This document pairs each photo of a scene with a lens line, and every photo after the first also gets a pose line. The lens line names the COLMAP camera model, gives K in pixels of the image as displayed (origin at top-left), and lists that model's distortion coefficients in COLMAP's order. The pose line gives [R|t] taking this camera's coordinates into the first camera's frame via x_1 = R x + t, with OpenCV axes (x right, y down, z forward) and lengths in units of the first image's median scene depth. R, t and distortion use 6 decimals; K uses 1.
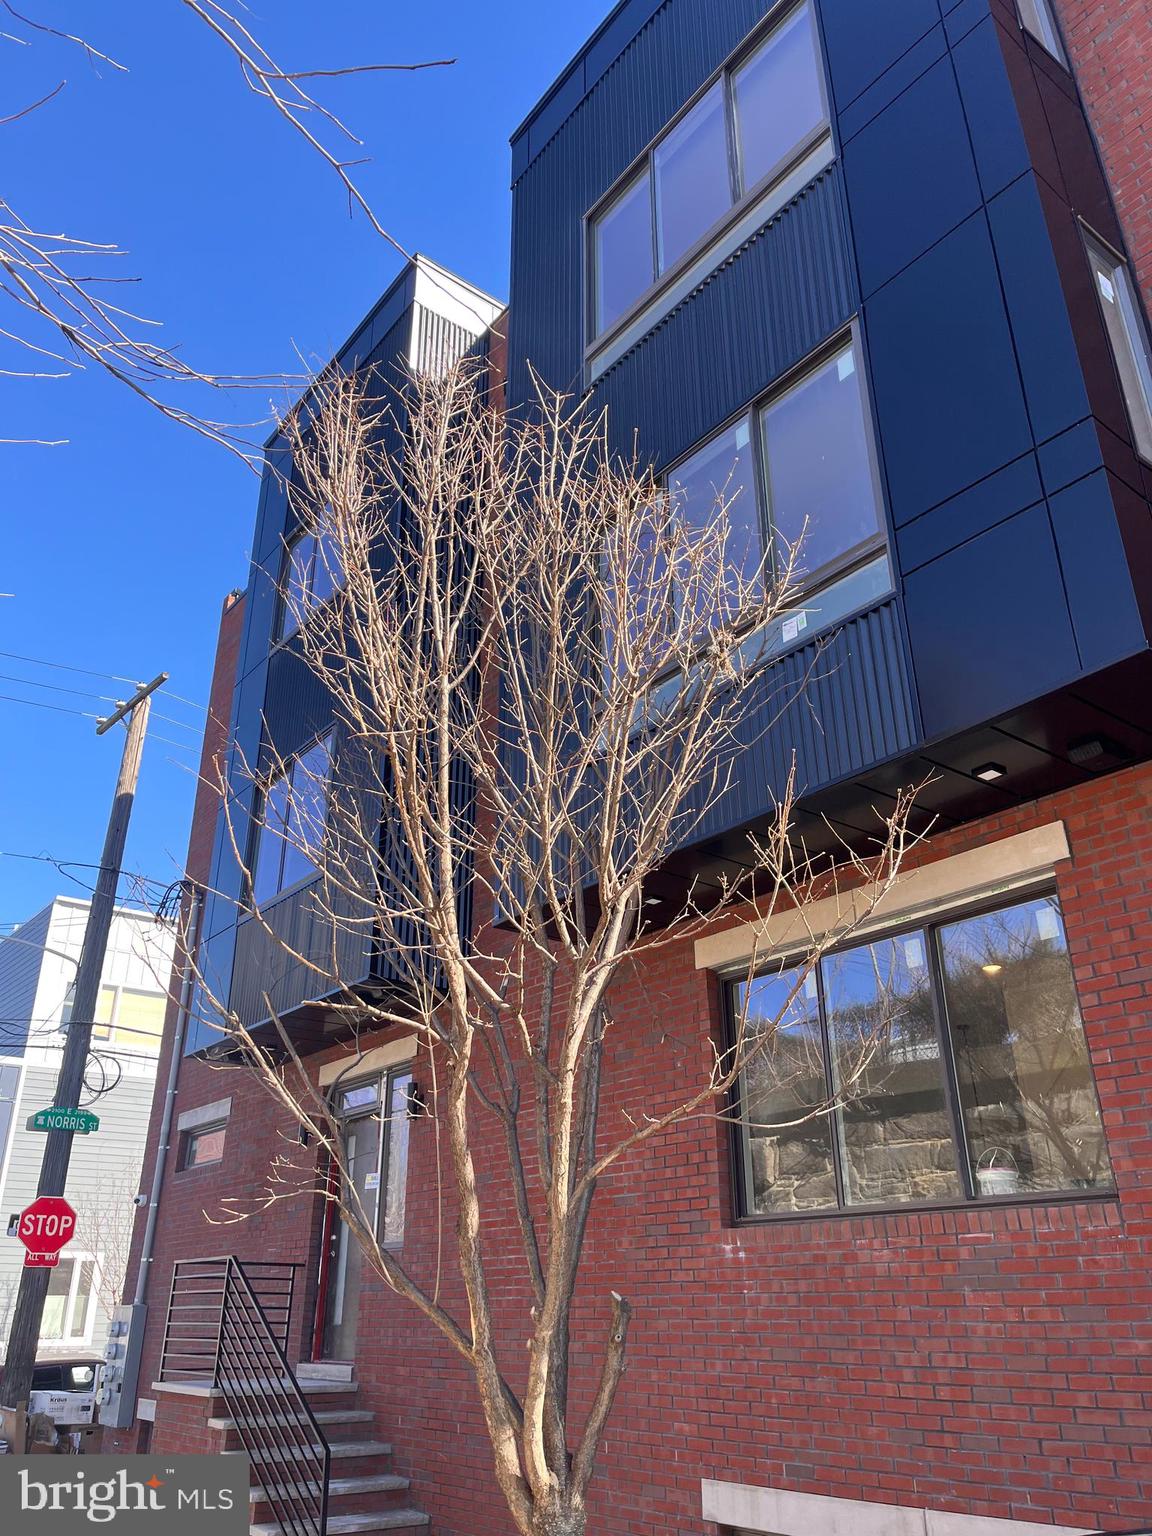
lens RADIAL K [[1160.6, 0, 576.0], [0, 1160.6, 768.0], [0, 0, 1]] dist [0.076898, -0.102357]
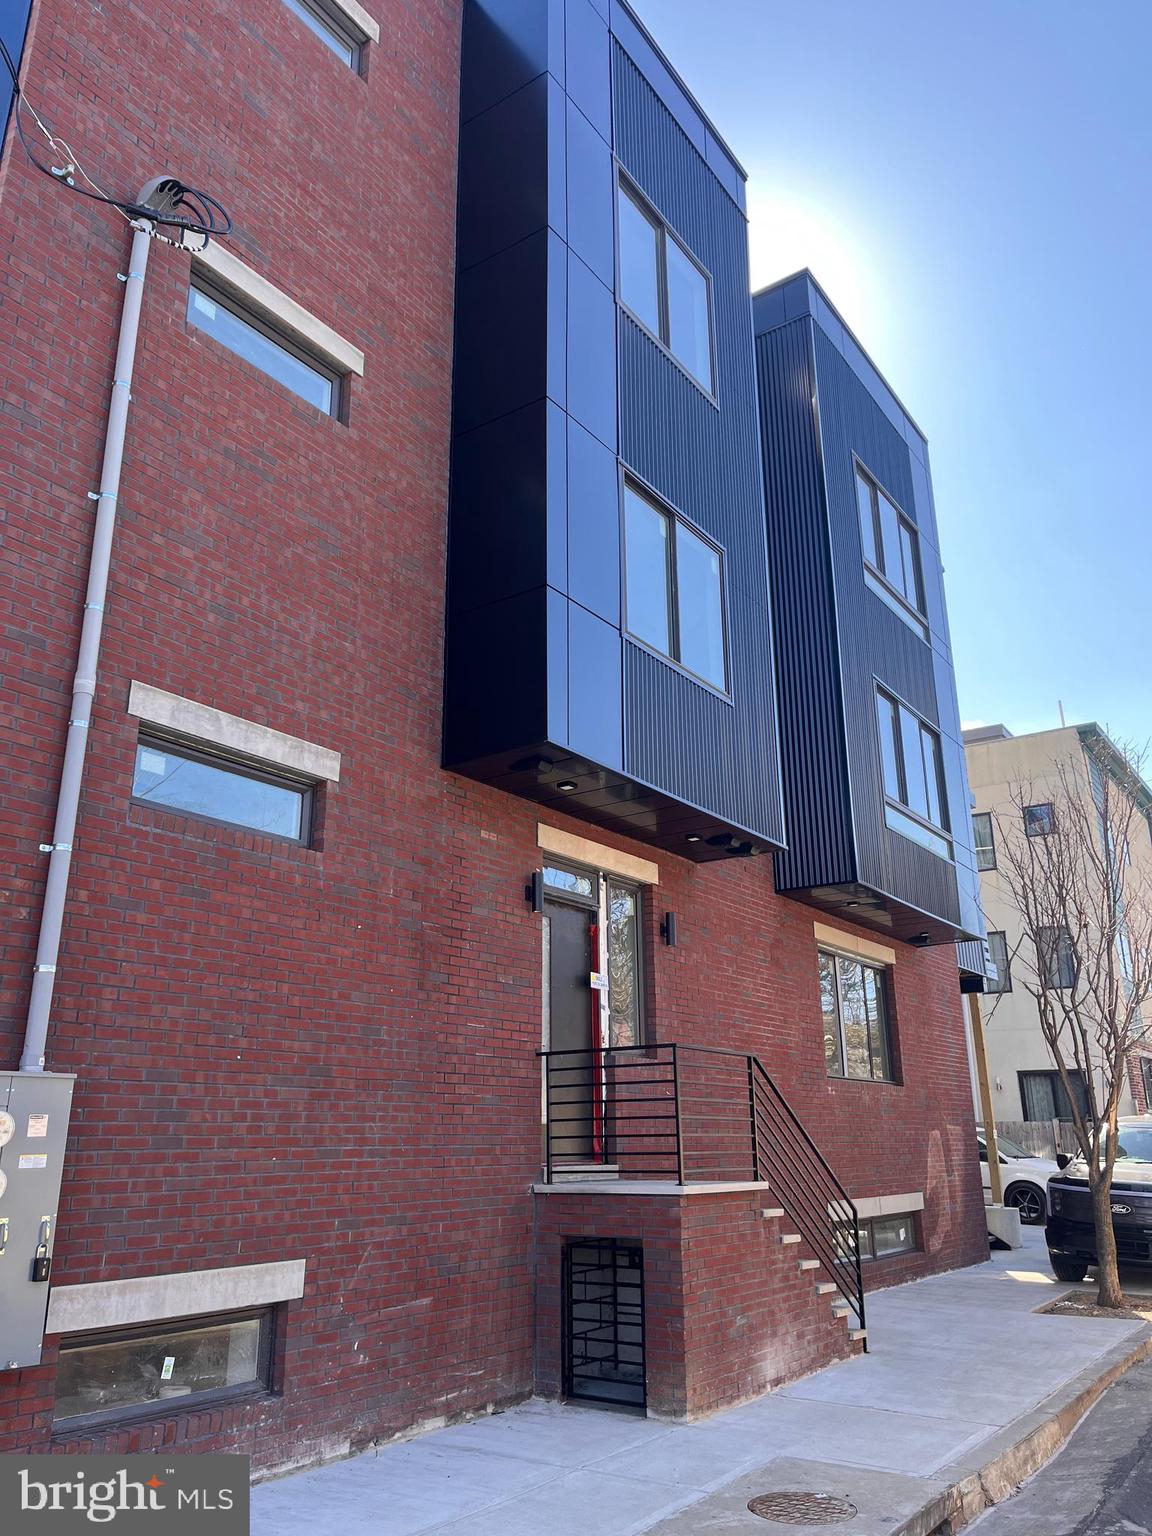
lens RADIAL K [[1148.5, 0, 576.0], [0, 1148.5, 768.0], [0, 0, 1]] dist [0.075414, -0.095128]
pose [[-0.303122, 0.297818, 0.905219, -1.478844], [-0.394093, 0.825700, -0.403622, 0.823789], [-0.867645, -0.479087, -0.132920, 1.696914]]
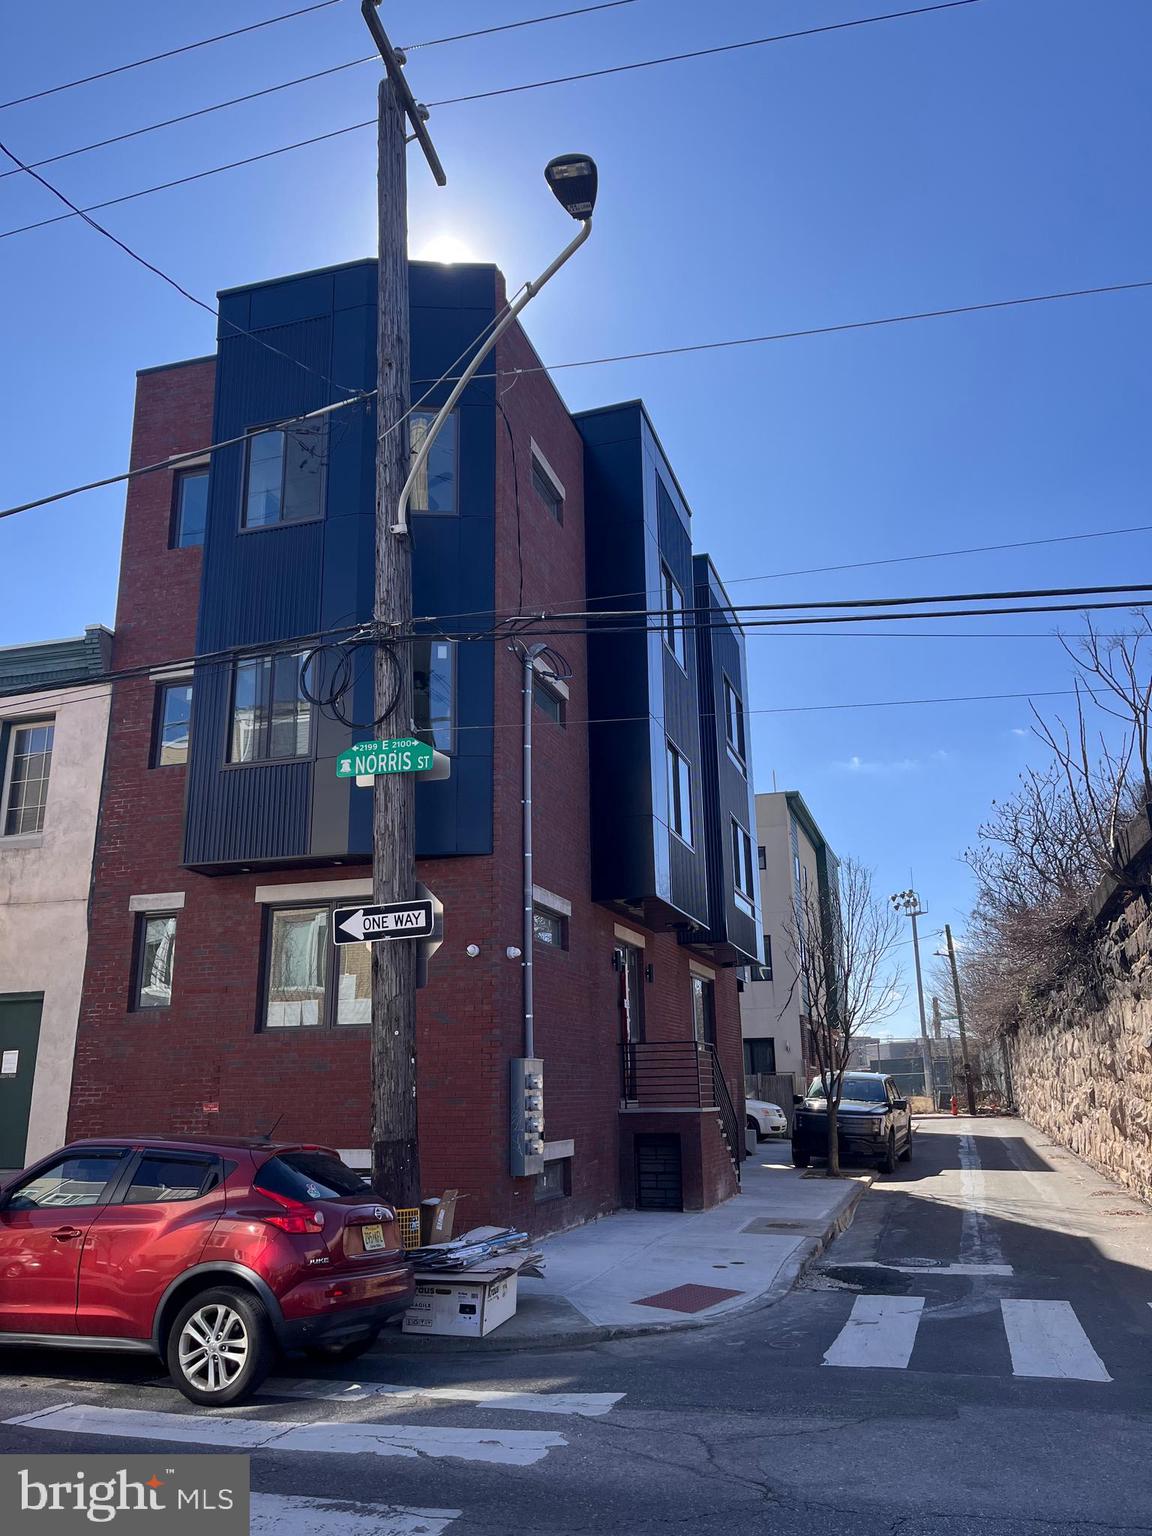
lens RADIAL K [[1160.6, 0, 576.0], [0, 1160.6, 768.0], [0, 0, 1]] dist [0.076898, -0.102357]
pose [[-0.575098, 0.226196, 0.786191, -2.226079], [-0.333295, 0.812860, -0.477674, 1.295250], [-0.747112, -0.536743, -0.392085, 2.702071]]
